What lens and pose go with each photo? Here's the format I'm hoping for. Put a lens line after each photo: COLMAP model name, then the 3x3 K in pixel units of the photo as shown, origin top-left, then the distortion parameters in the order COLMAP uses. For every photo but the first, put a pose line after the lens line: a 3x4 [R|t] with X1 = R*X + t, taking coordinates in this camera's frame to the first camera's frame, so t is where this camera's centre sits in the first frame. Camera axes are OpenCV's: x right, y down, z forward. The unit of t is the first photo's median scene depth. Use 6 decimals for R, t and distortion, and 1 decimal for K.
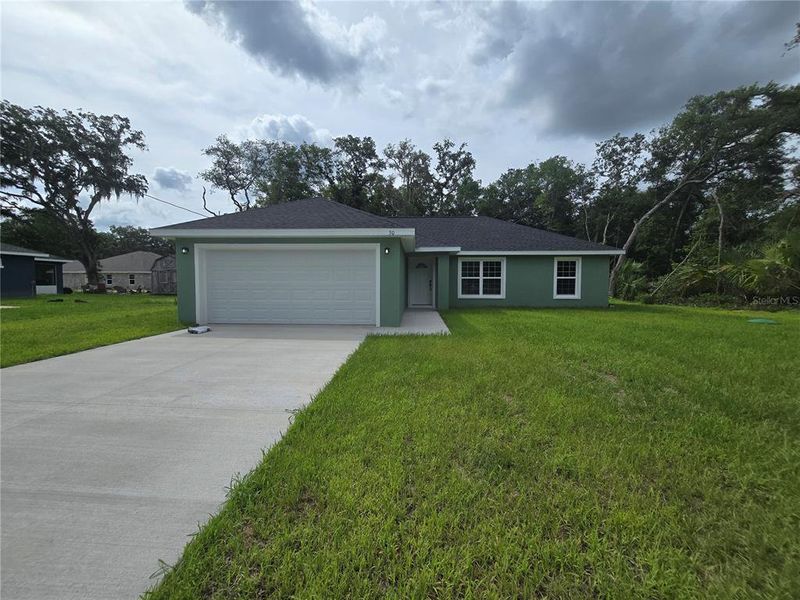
lens RADIAL K [[328.4, 0, 401.3], [0, 328.4, 298.0], [0, 0, 1]] dist [-0.003651, -0.000695]
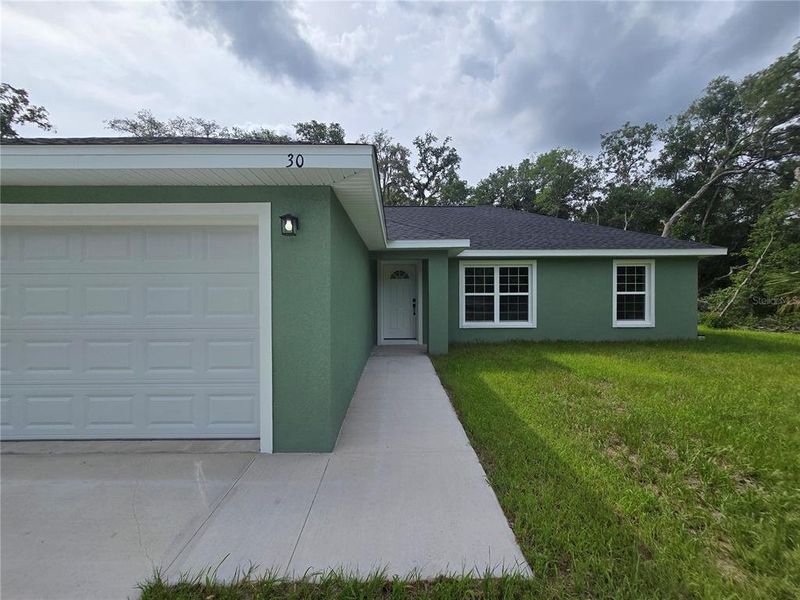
lens RADIAL K [[328.4, 0, 401.3], [0, 328.4, 298.0], [0, 0, 1]] dist [-0.003651, -0.000695]
pose [[0.998170, -0.007681, 0.059980, 0.013885], [0.009789, 0.999342, -0.034936, -0.016947], [-0.059672, 0.035459, 0.997588, 0.196894]]
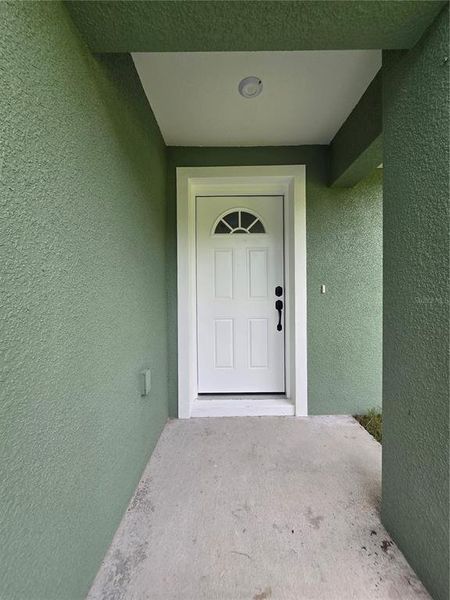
lens RADIAL K [[246.3, 0, 225.0], [0, 246.3, 300.0], [0, 0, 1]] dist [-0.003651, -0.000695]
pose [[0.999064, -0.012869, 0.041290, 0.021600], [0.014497, 0.999120, -0.039369, -0.019187], [-0.040747, 0.039931, 0.998371, 0.415142]]
